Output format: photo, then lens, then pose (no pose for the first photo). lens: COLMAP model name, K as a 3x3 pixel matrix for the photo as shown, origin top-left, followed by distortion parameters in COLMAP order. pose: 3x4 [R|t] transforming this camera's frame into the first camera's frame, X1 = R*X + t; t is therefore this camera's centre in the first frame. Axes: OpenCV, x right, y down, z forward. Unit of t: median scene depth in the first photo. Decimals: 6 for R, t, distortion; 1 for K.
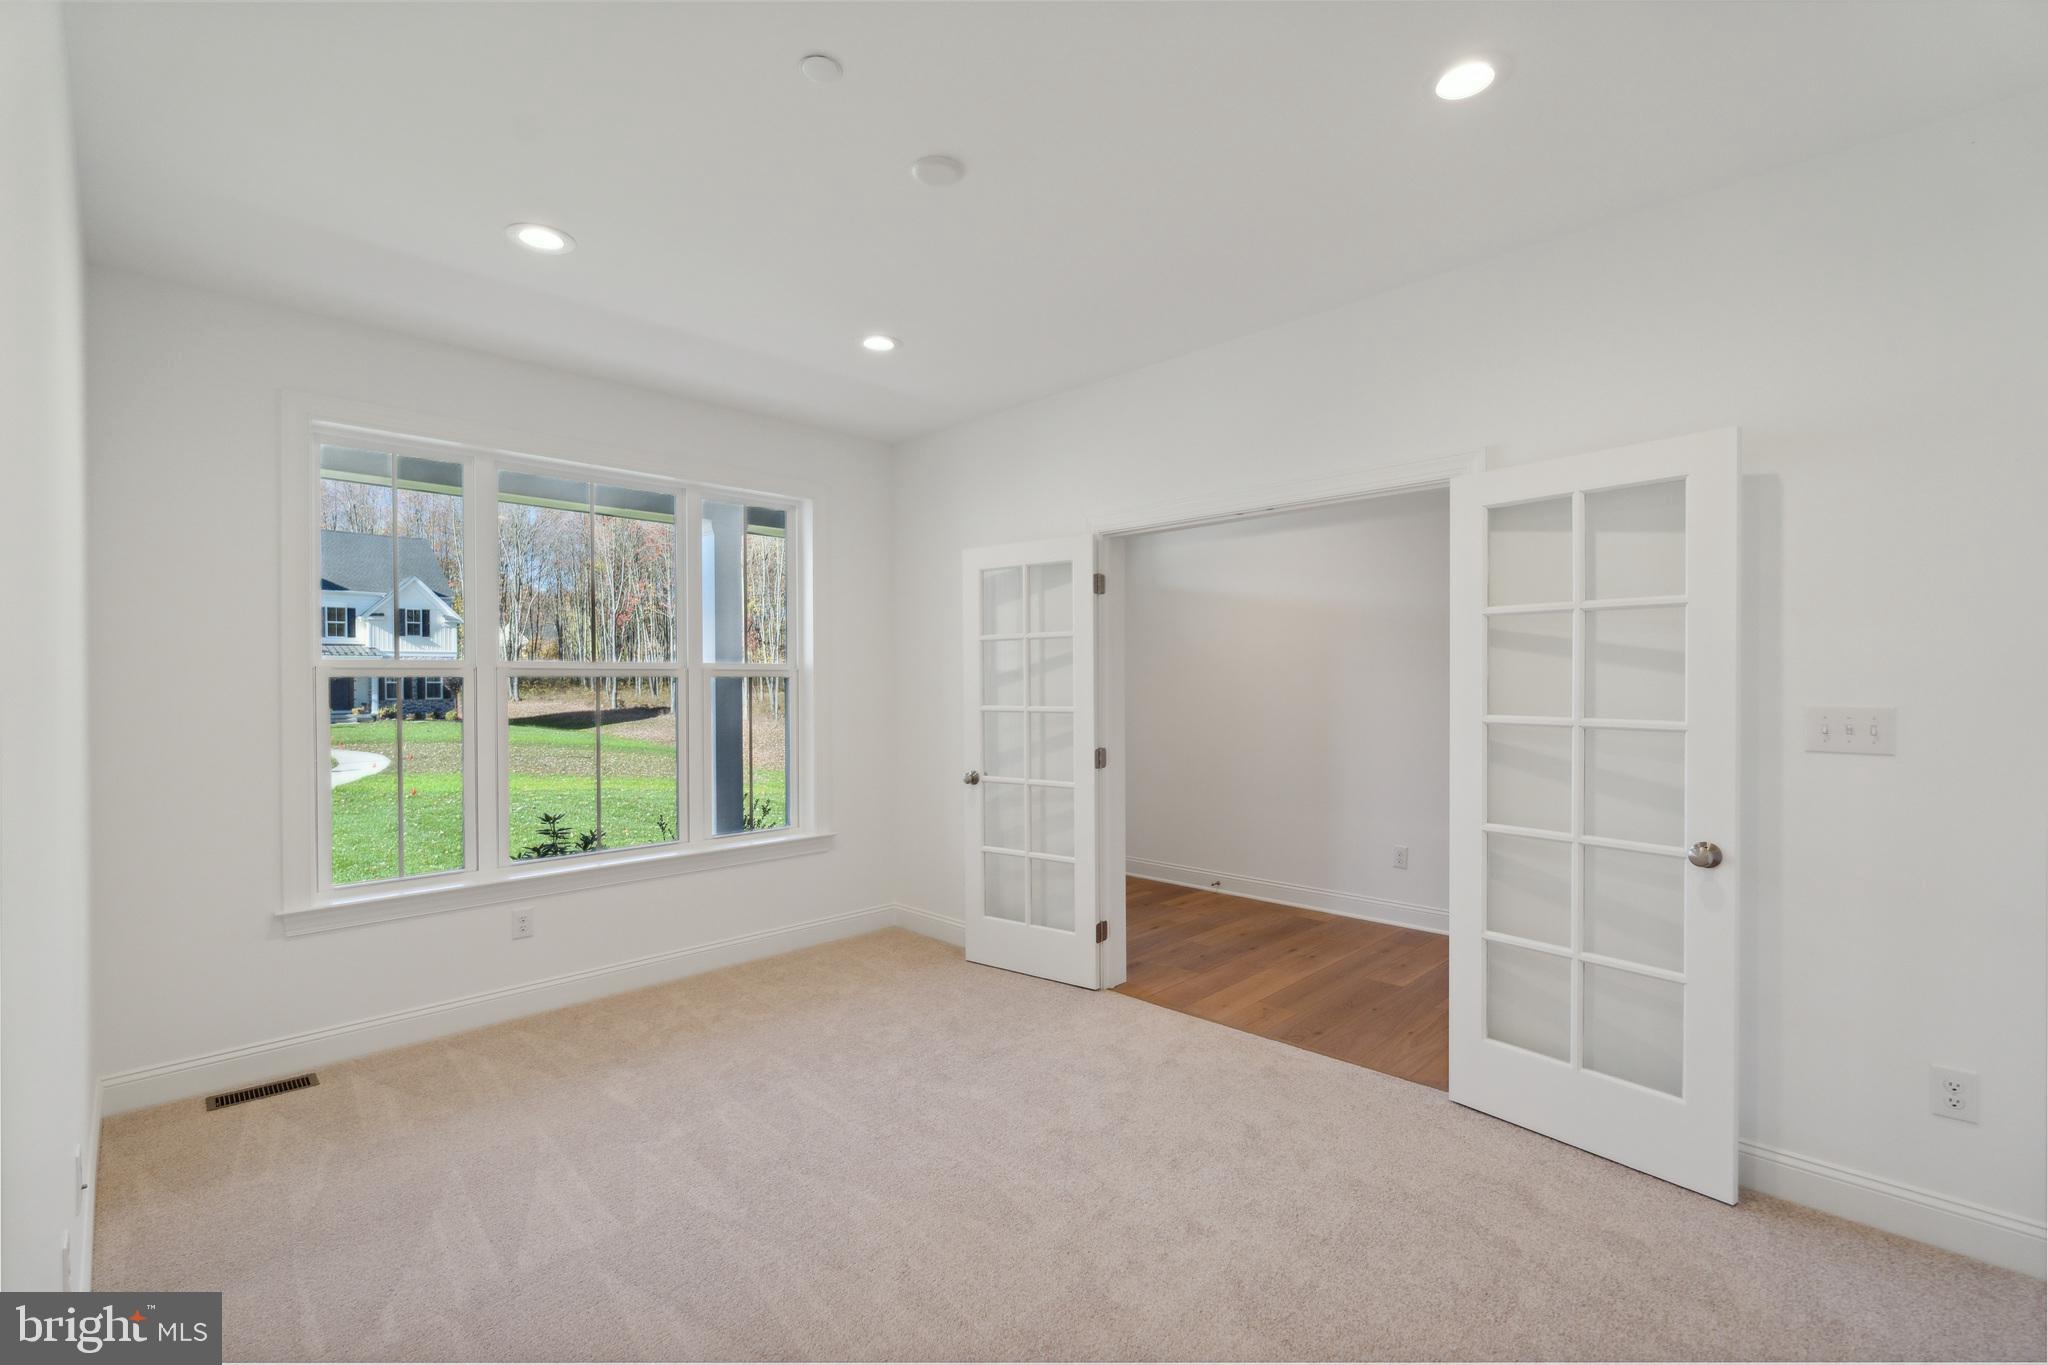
lens RADIAL K [[901.4, 0, 1024.0], [0, 901.4, 682.5], [0, 0, 1]] dist [0.013700, 0.000050]
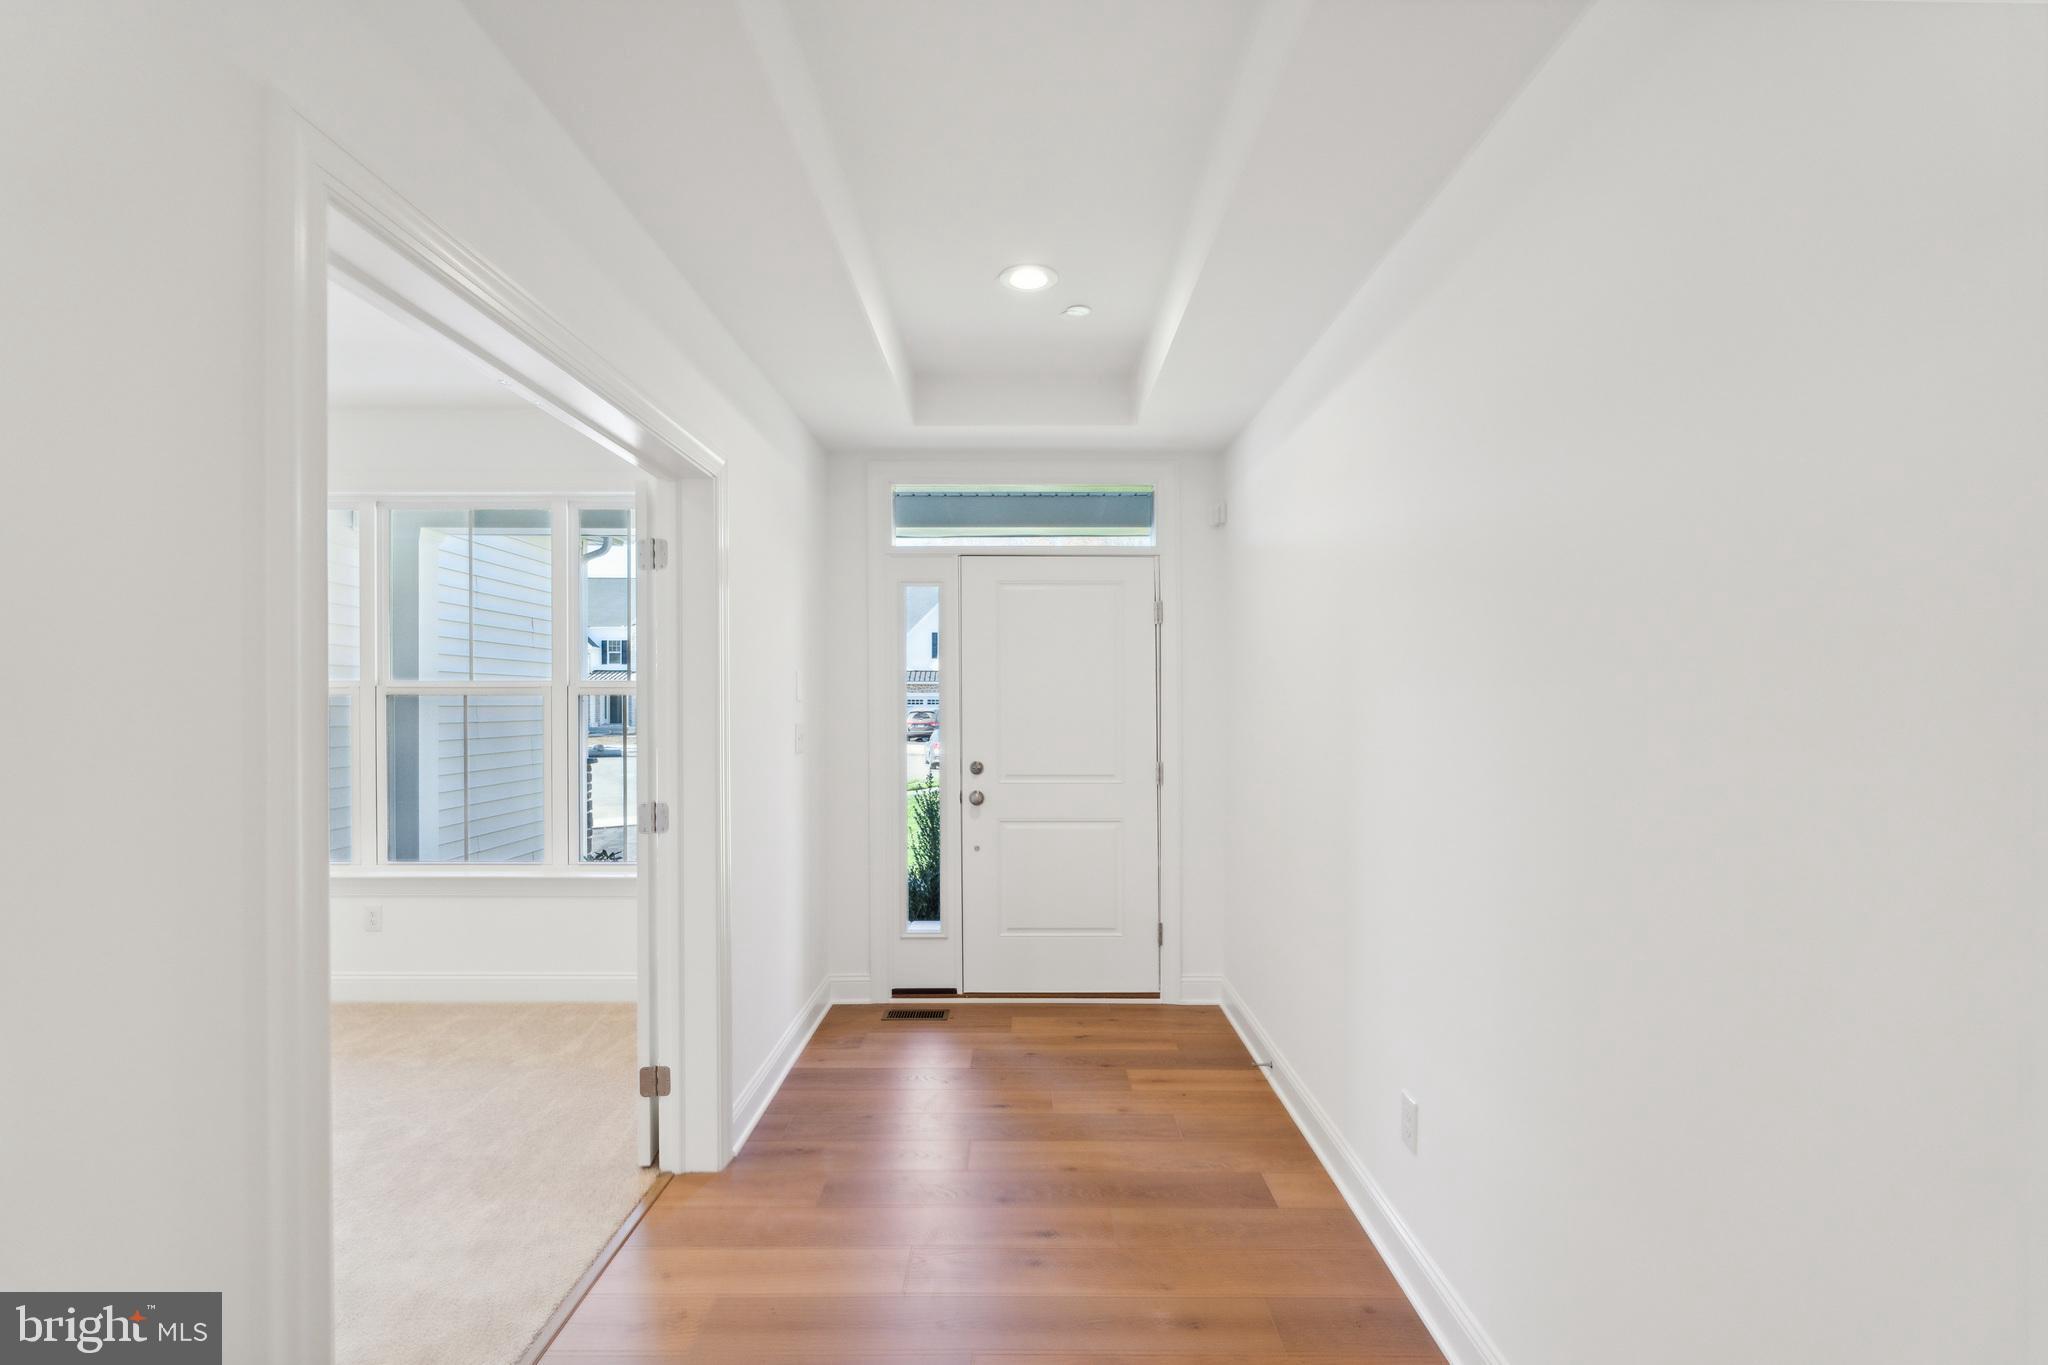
lens RADIAL K [[936.5, 0, 1024.0], [0, 936.5, 682.5], [0, 0, 1]] dist [-0.000929, 0.000015]
pose [[0.704017, -0.005186, -0.710164, 0.696760], [-0.002743, 0.999946, -0.010021, -0.009239], [0.710178, 0.009003, 0.703965, 0.647251]]
